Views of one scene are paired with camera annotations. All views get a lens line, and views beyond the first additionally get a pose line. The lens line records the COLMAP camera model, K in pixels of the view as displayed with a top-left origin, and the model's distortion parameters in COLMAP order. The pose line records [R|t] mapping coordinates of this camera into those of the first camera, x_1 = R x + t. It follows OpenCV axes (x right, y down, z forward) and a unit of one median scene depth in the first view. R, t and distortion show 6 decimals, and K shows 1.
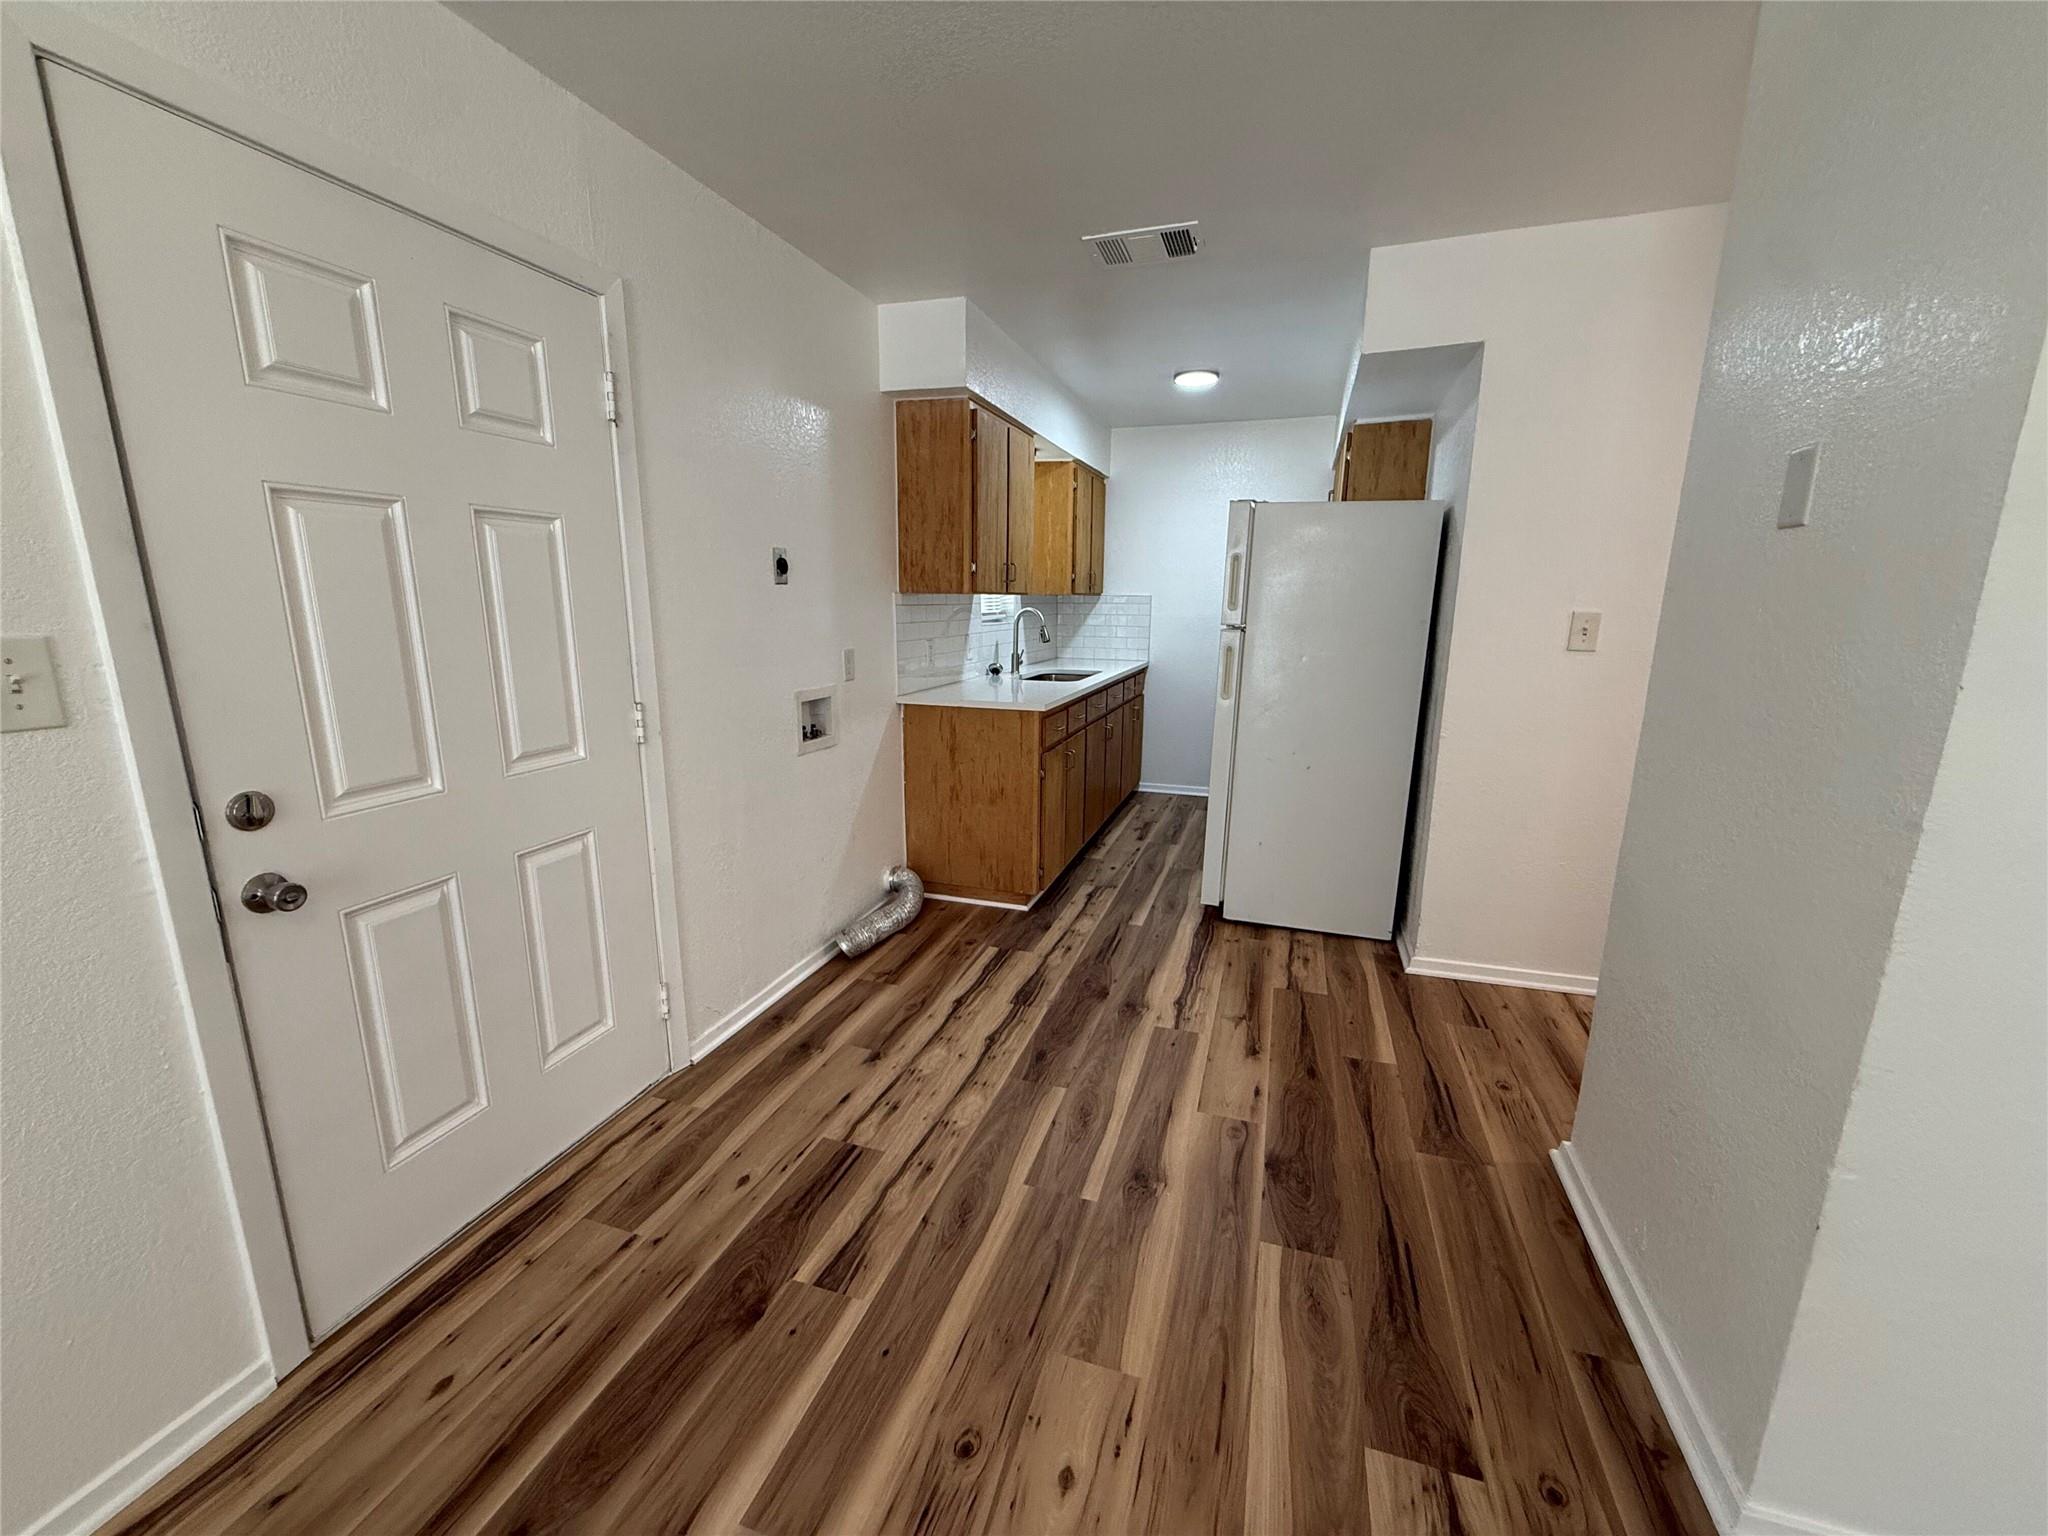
lens RADIAL K [[816.2, 0, 1022.8], [0, 816.2, 758.5], [0, 0, 1]] dist [-0.001909, -0.000455]
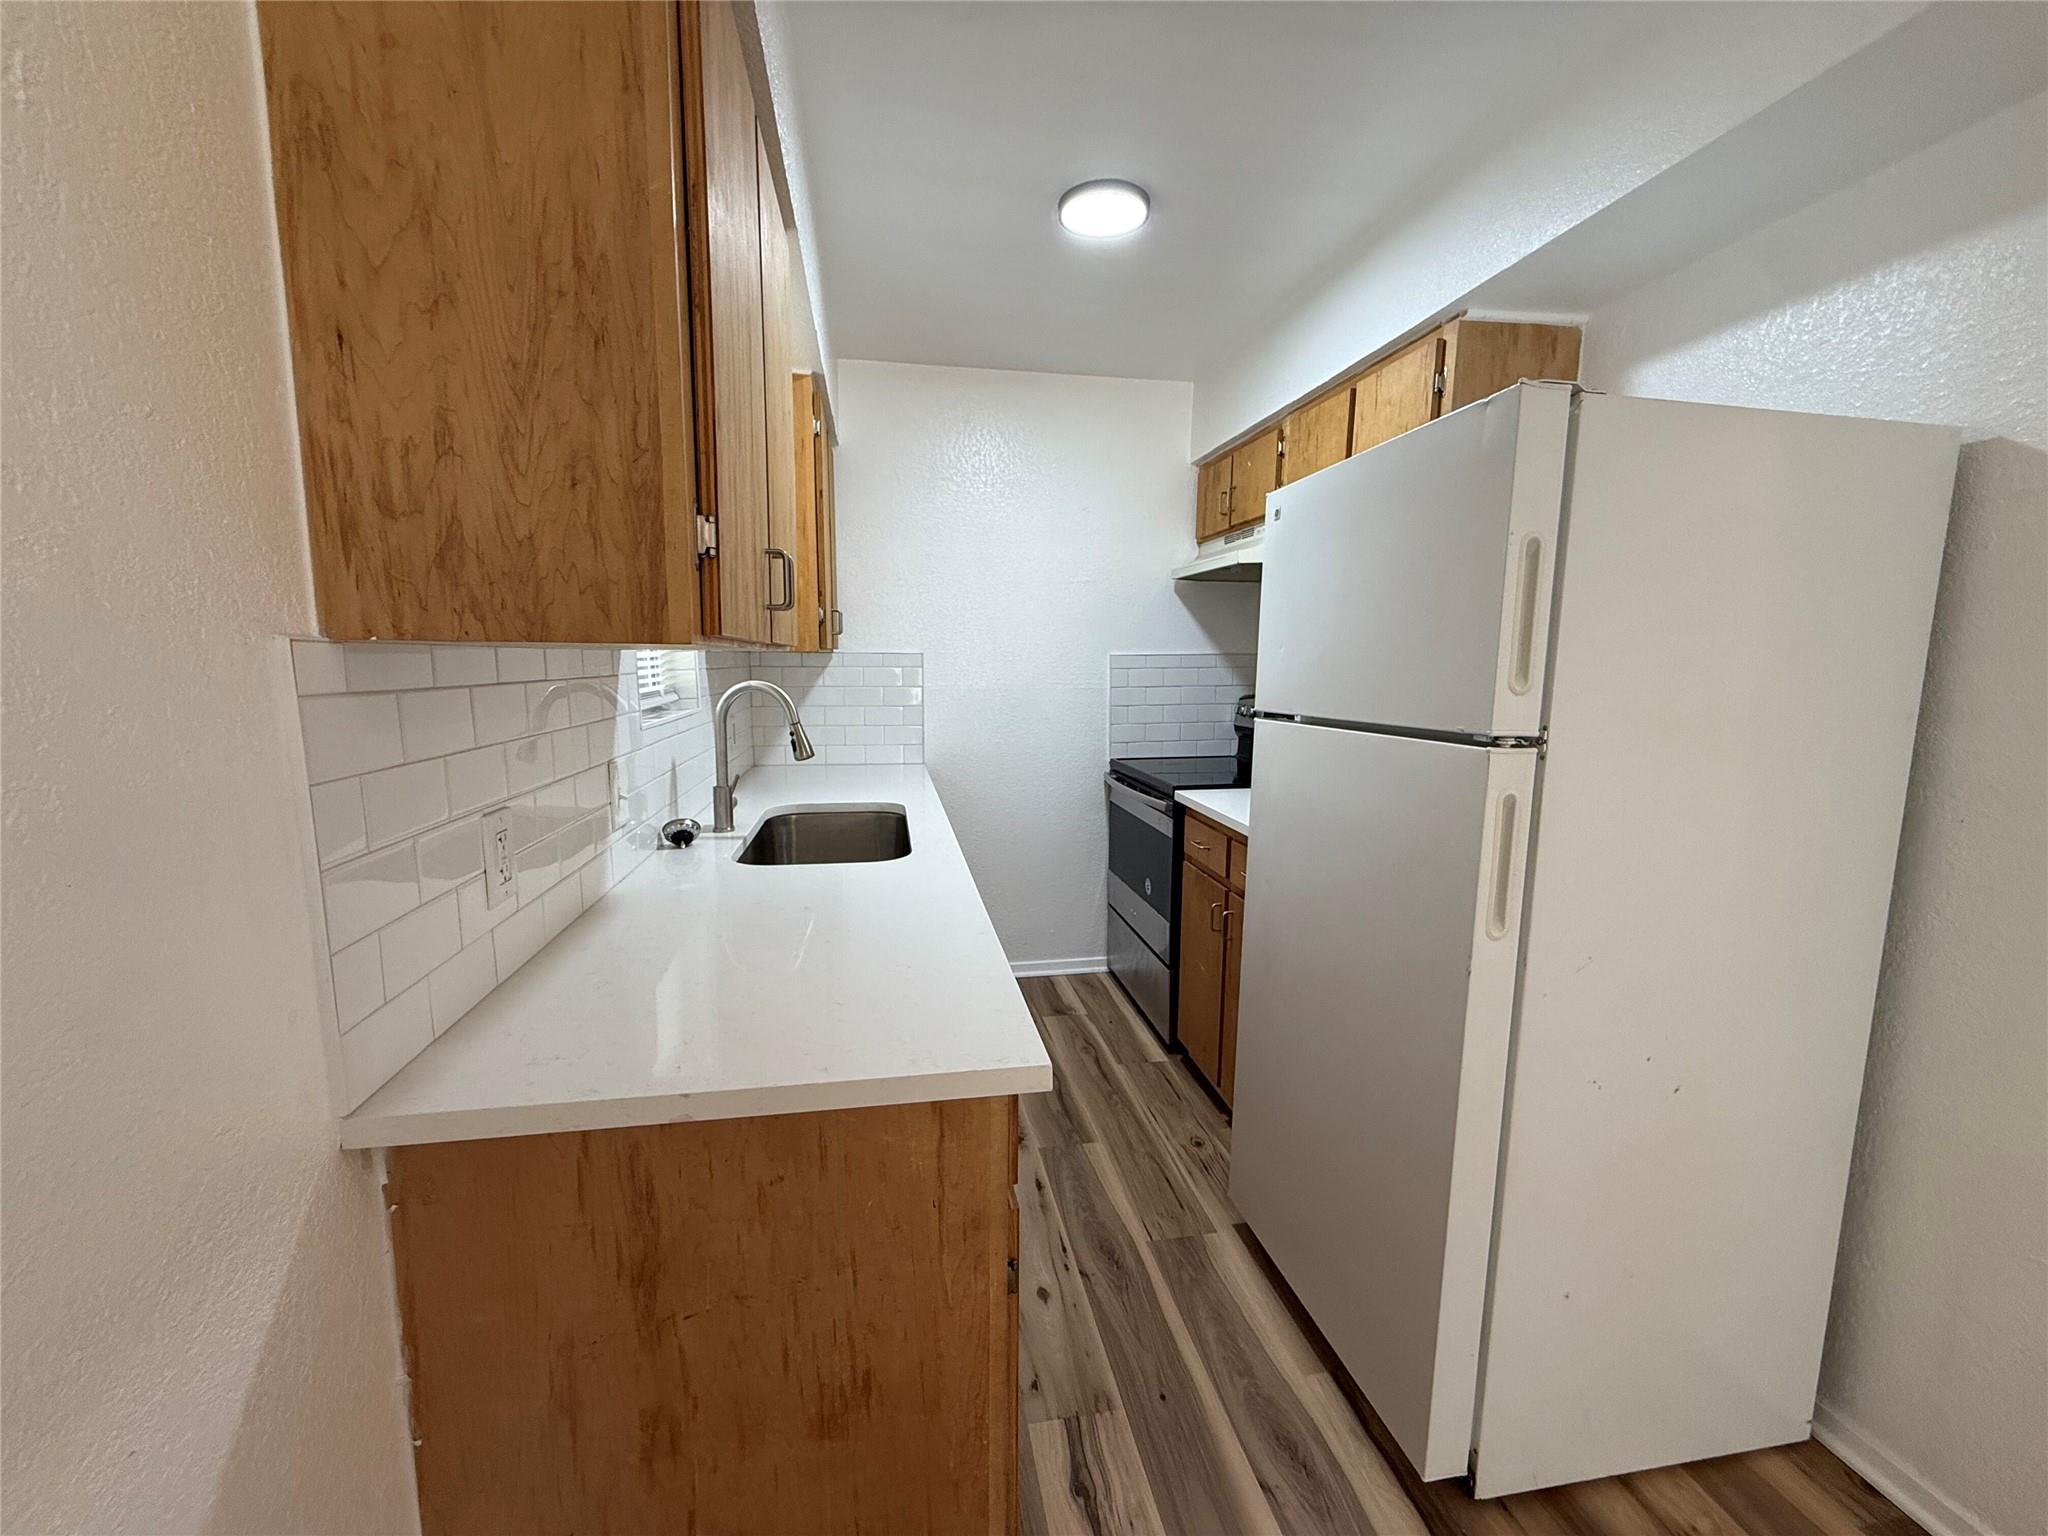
lens RADIAL K [[816.2, 0, 1027.0], [0, 816.2, 768.2], [0, 0, 1]] dist [-0.001909, -0.000455]
pose [[0.883997, -0.065240, 0.462918, -0.086471], [0.091055, 0.995278, -0.033614, -0.141783], [-0.458540, 0.071866, 0.885763, 0.708617]]
